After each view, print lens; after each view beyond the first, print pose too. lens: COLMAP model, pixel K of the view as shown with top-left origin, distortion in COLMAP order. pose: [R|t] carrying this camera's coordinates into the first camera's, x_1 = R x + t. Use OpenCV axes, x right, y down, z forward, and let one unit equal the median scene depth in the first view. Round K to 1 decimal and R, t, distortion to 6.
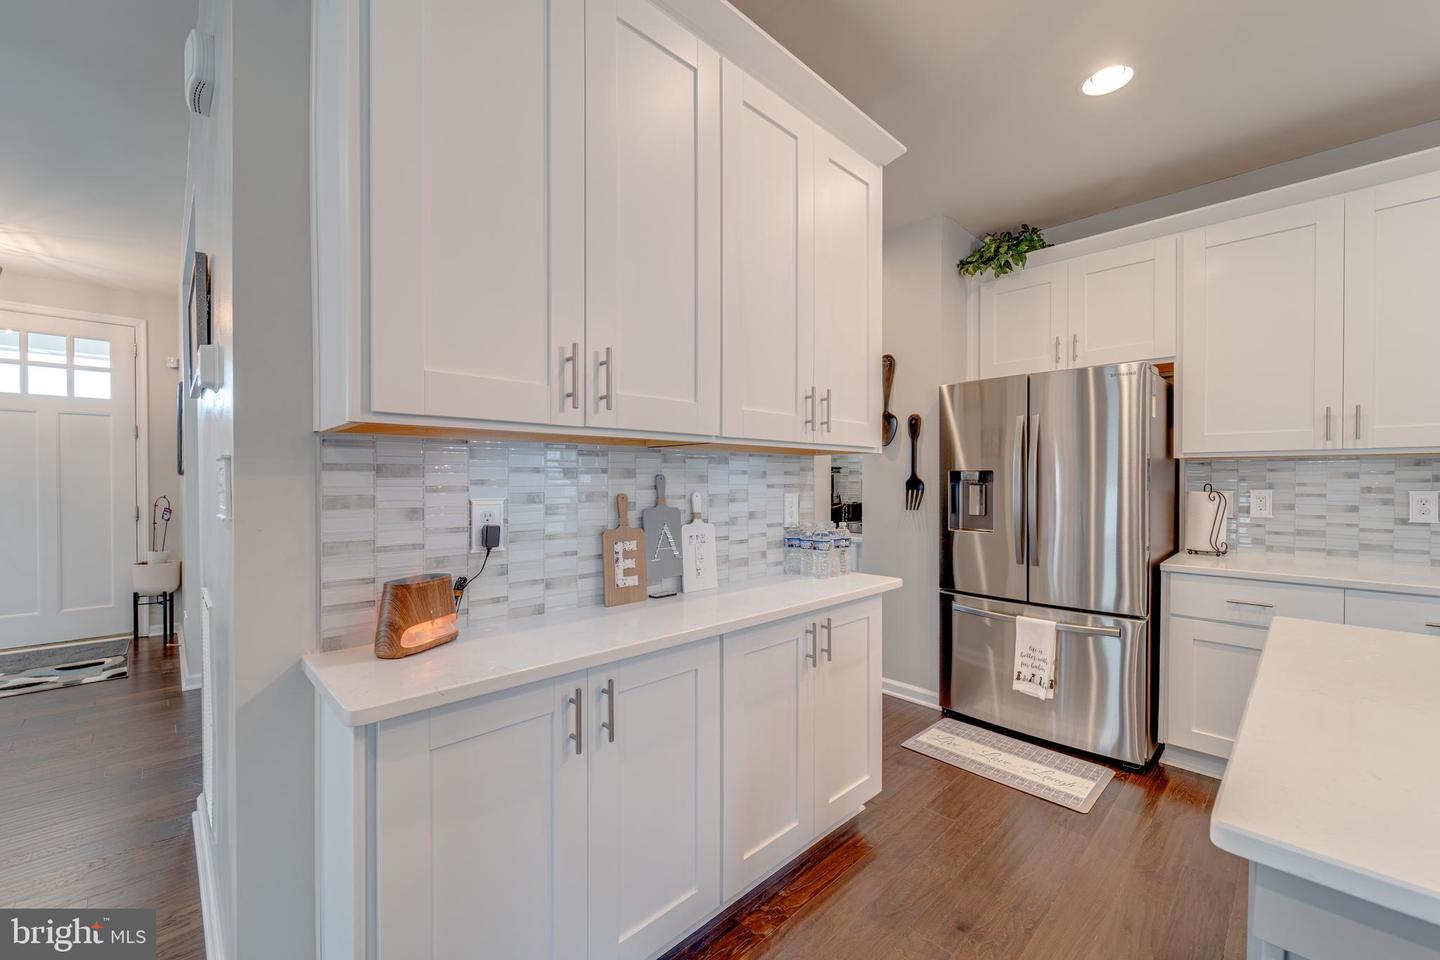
lens RADIAL K [[575.1, 0, 720.0], [0, 575.1, 484.4], [0, 0, 1]] dist [0.005781, -0.002475]
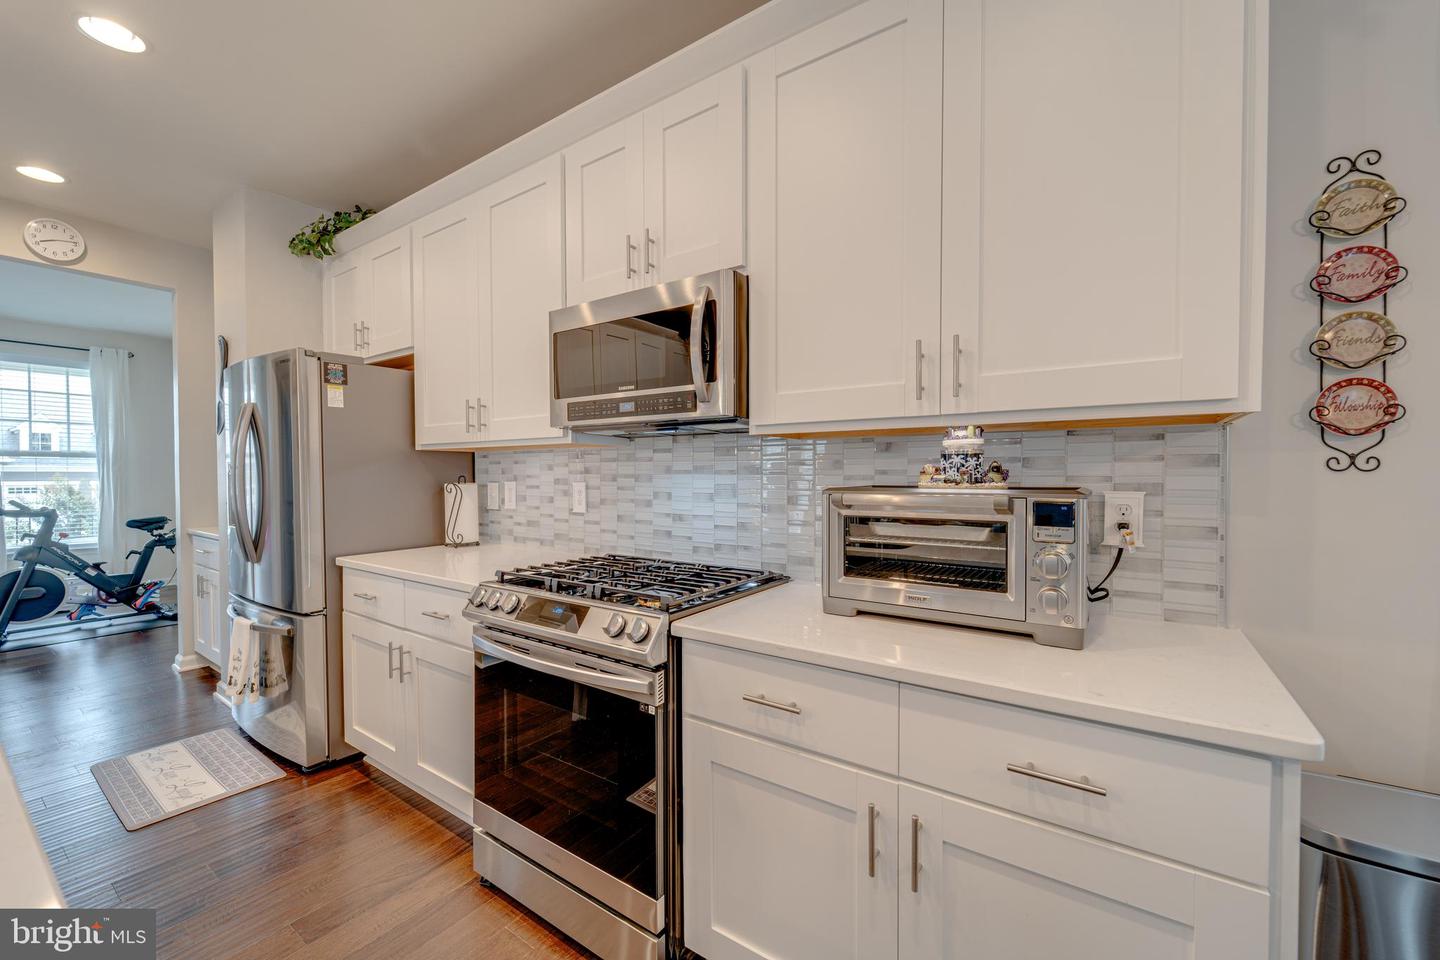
lens RADIAL K [[575.1, 0, 707.9], [0, 575.1, 482.0], [0, 0, 1]] dist [0.005781, -0.002475]
pose [[0.982928, -0.001516, 0.183984, 1.306838], [0.000490, 0.999984, 0.005620, 0.005329], [-0.183990, -0.005434, 0.982913, -0.072976]]
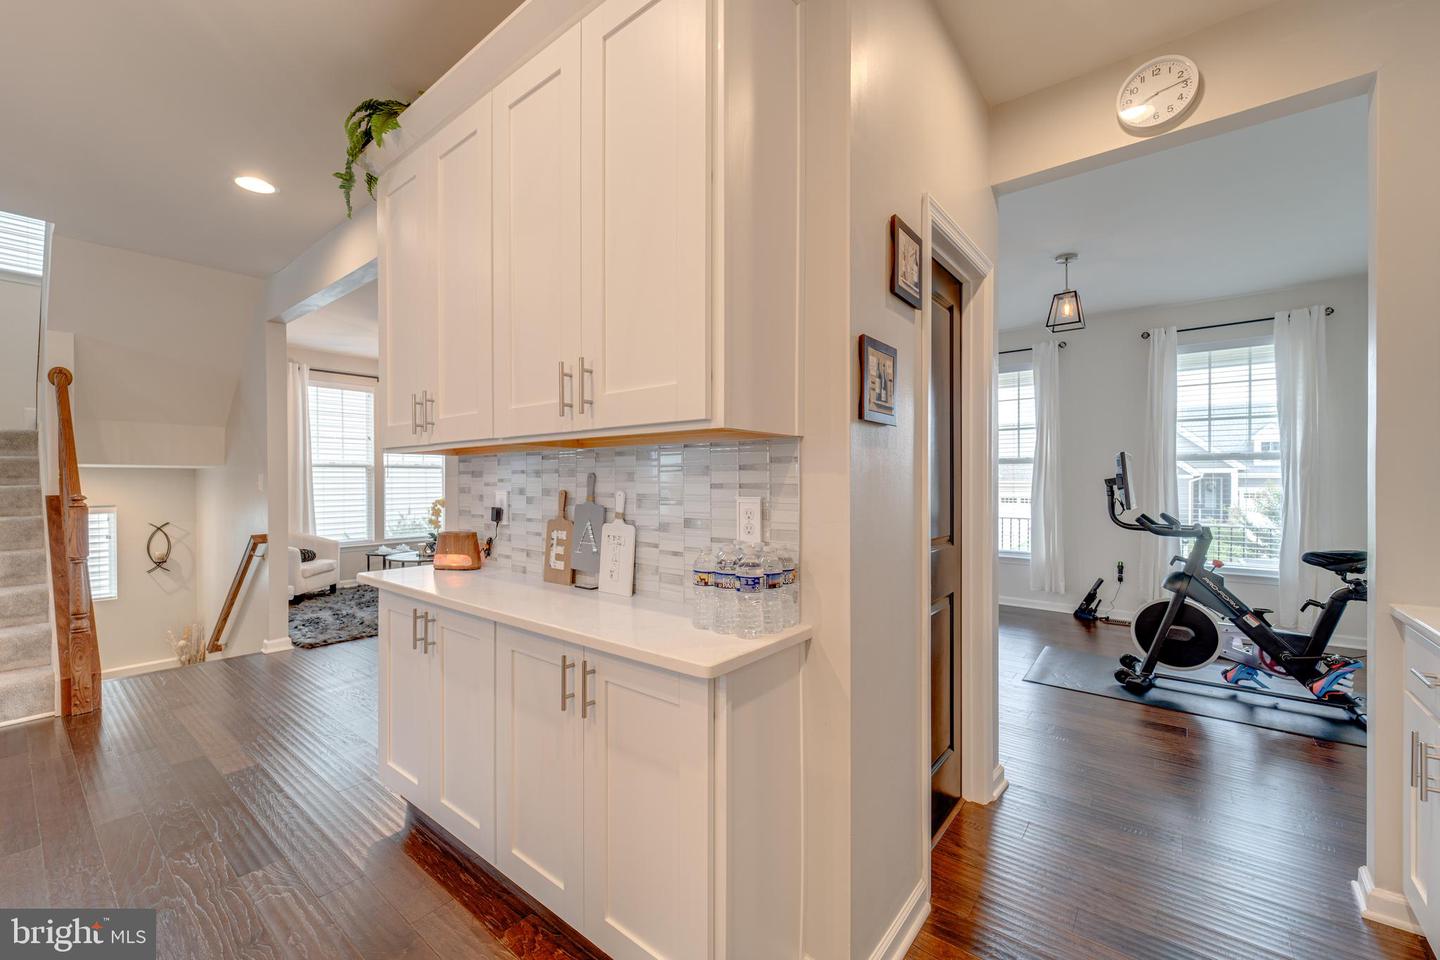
lens RADIAL K [[575.1, 0, 737.4], [0, 575.1, 486.6], [0, 0, 1]] dist [0.005781, -0.002475]
pose [[0.142513, 0.010506, -0.989737, 0.765268], [-0.006532, 0.999932, 0.009674, -0.003386], [0.989771, 0.005086, 0.142572, 0.869348]]
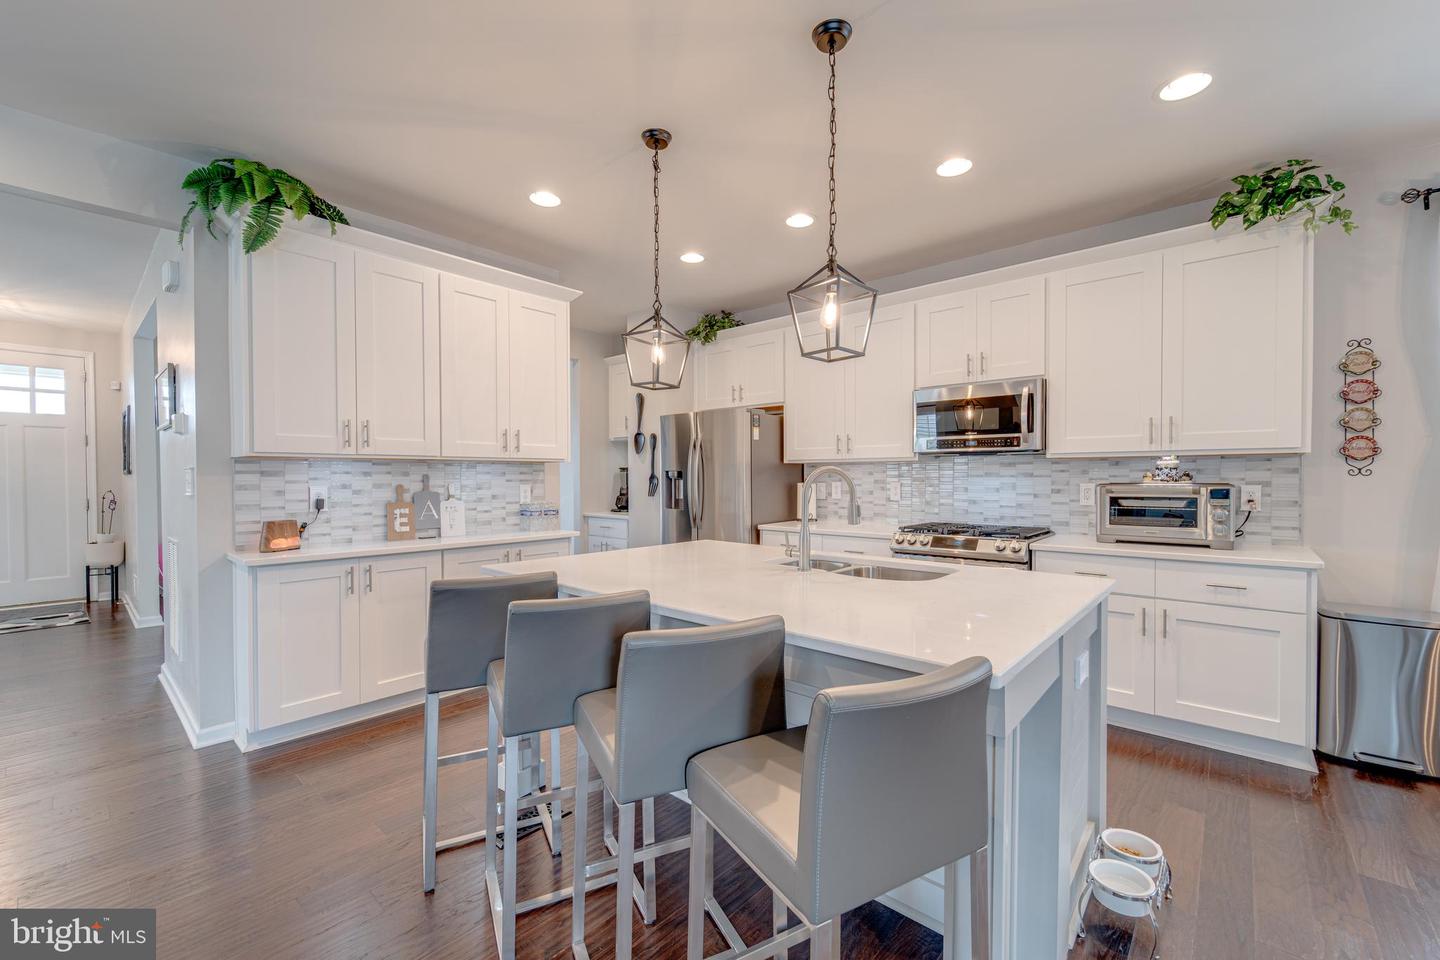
lens RADIAL K [[575.1, 0, 714.2], [0, 575.1, 482.4], [0, 0, 1]] dist [0.005781, -0.002475]
pose [[0.997039, -0.003675, 0.076809, 0.545934], [0.003427, 0.999988, 0.003362, 0.004545], [-0.076821, -0.003089, 0.997040, -0.758180]]
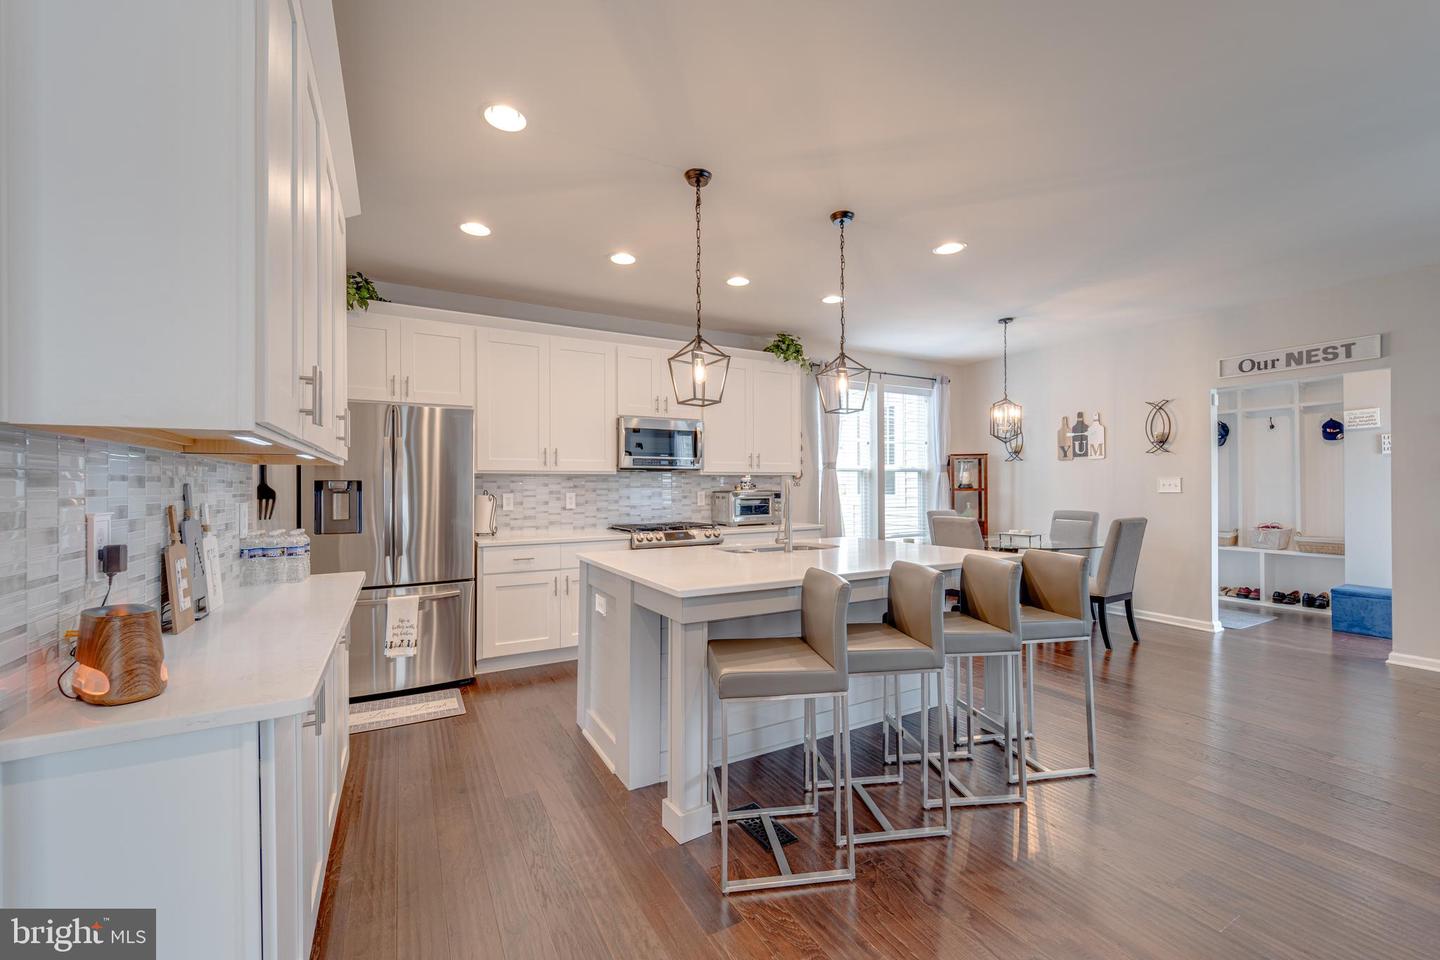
lens RADIAL K [[575.1, 0, 721.4], [0, 575.1, 481.6], [0, 0, 1]] dist [0.005781, -0.002475]
pose [[0.264259, 0.006252, 0.964431, -0.586819], [0.012908, 0.999866, -0.010019, -0.000302], [-0.964365, 0.015097, 0.264143, -0.031906]]
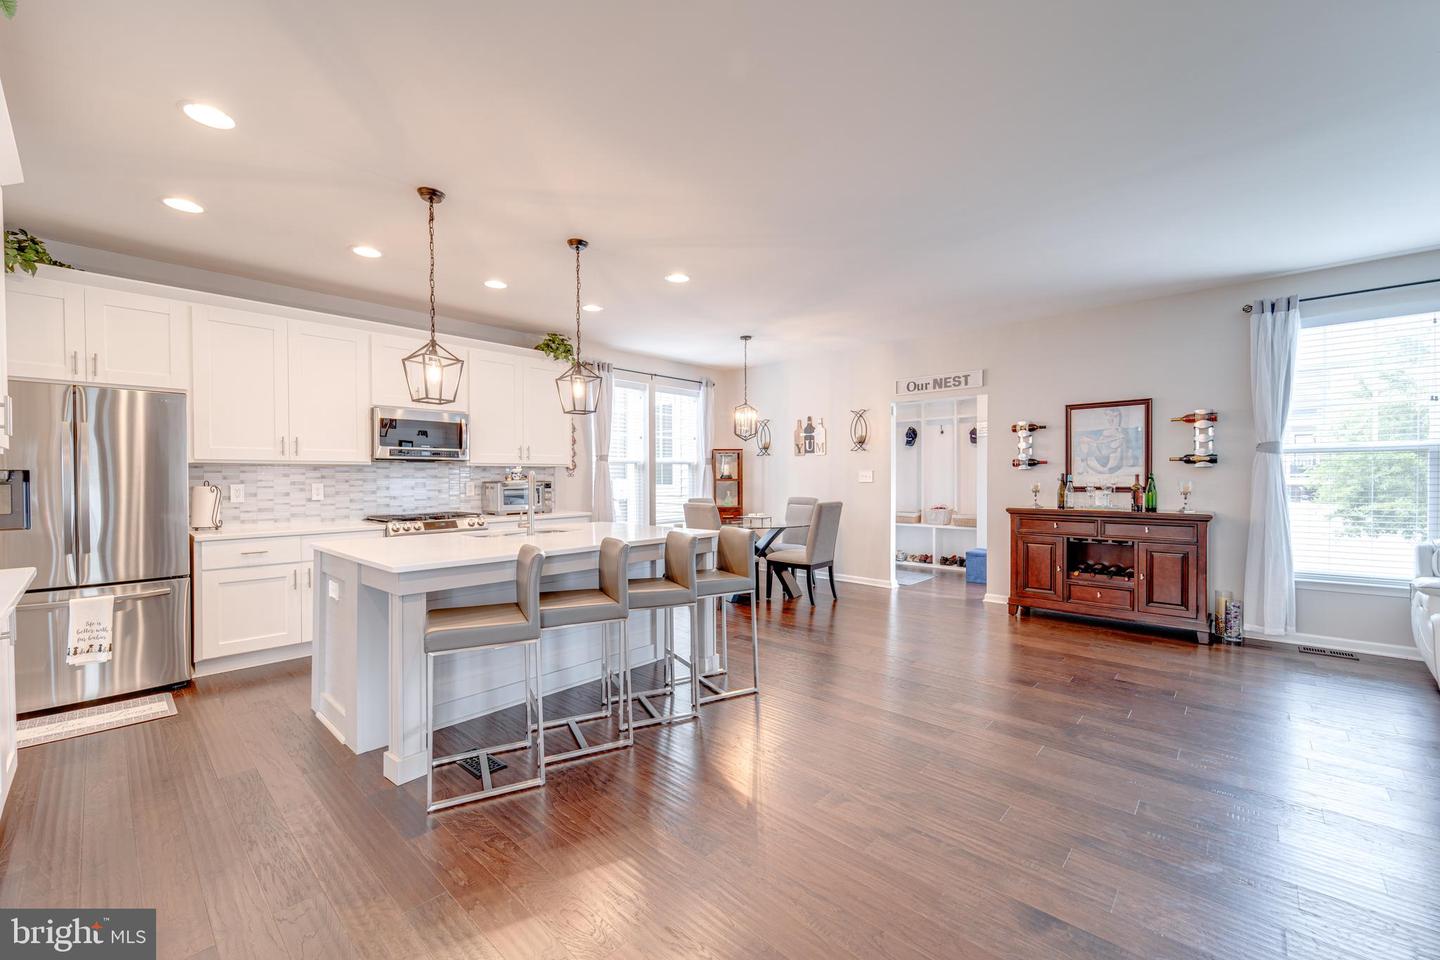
lens RADIAL K [[575.1, 0, 720.6], [0, 575.1, 482.4], [0, 0, 1]] dist [0.005781, -0.002475]
pose [[-0.048207, -0.011131, 0.998775, -0.792415], [0.011821, 0.999862, 0.011714, 0.001419], [-0.998767, 0.012371, -0.048069, -0.258324]]
